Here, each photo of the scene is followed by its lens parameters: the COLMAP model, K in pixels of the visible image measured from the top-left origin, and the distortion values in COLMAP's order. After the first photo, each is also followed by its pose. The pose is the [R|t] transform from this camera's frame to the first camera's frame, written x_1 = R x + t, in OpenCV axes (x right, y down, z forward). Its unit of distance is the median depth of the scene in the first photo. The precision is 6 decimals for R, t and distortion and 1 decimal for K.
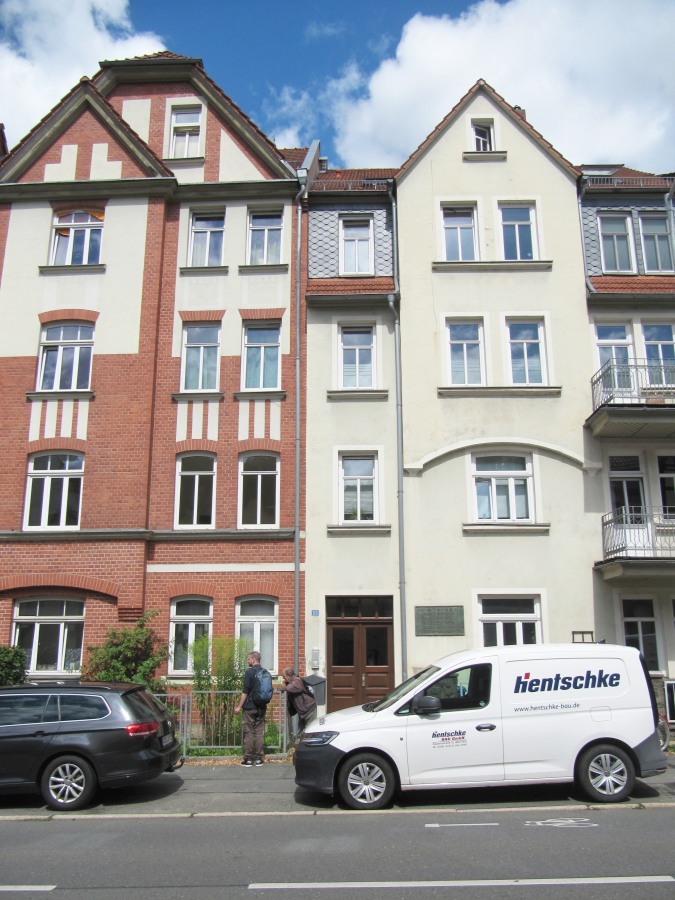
lens RADIAL K [[744.1, 0, 339.9], [0, 744.1, 466.1], [0, 0, 1]] dist [-0.048290, 0.015179]
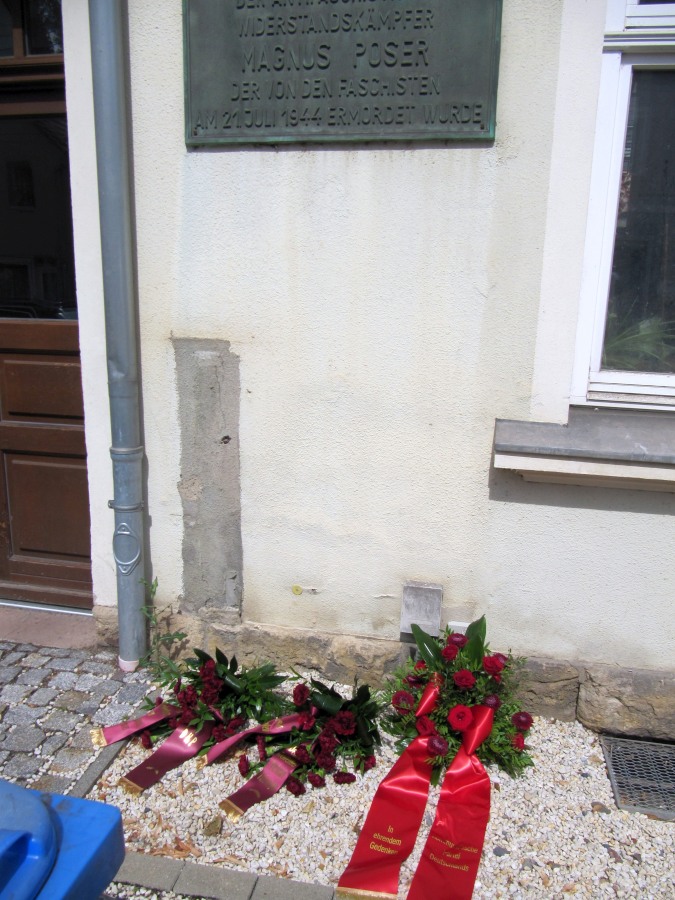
lens RADIAL K [[744.1, 0, 339.9], [0, 744.1, 466.1], [0, 0, 1]] dist [-0.048290, 0.015179]
pose [[0.985106, 0.065132, -0.159138, 0.160536], [0.016210, 0.886187, 0.463043, 0.209512], [0.171185, -0.458726, 0.871932, 0.806028]]
